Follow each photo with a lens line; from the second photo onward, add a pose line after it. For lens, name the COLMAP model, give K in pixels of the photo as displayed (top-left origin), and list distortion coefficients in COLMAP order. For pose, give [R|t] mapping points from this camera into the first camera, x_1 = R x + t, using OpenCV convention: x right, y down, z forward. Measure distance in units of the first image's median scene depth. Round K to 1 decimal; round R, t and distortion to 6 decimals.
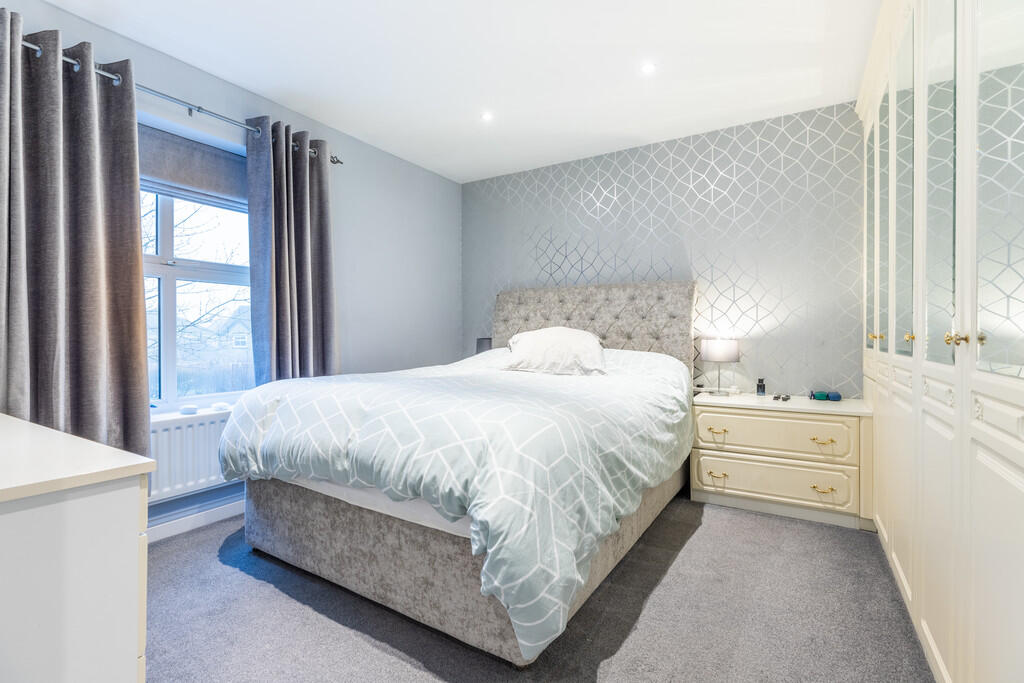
lens RADIAL K [[464.5, 0, 515.2], [0, 464.5, 341.2], [0, 0, 1]] dist [0.003378, -0.000154]
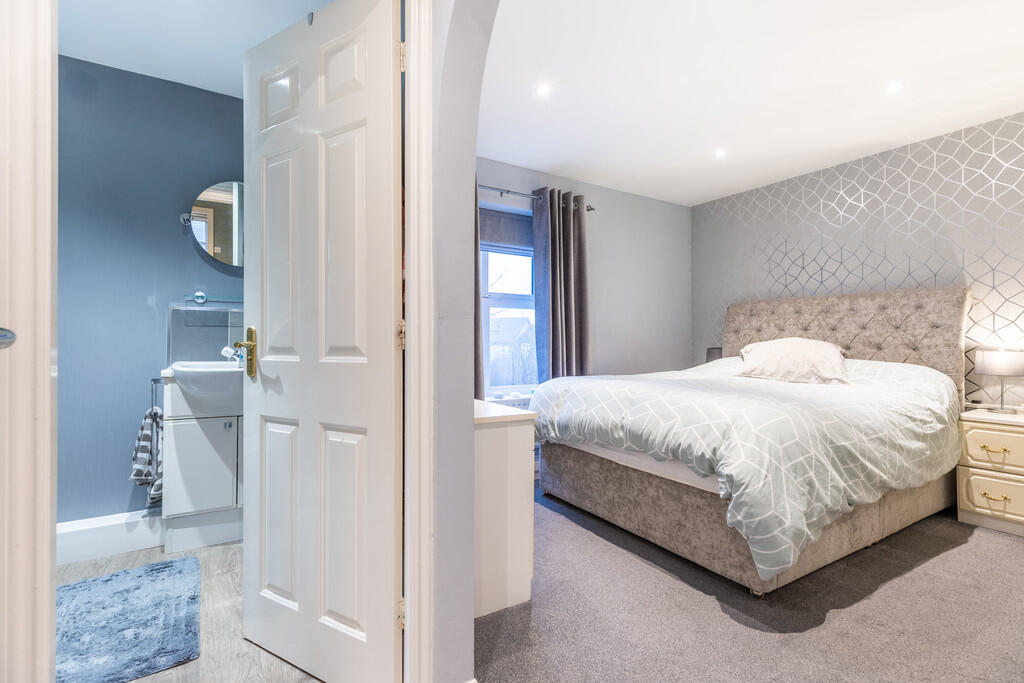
lens RADIAL K [[464.5, 0, 509.6], [0, 464.5, 341.3], [0, 0, 1]] dist [0.003378, -0.000154]
pose [[0.894578, -0.000196, -0.446912, -0.014691], [-0.007970, 0.999834, -0.016393, 0.000108], [0.446841, 0.018227, 0.894428, -0.276345]]
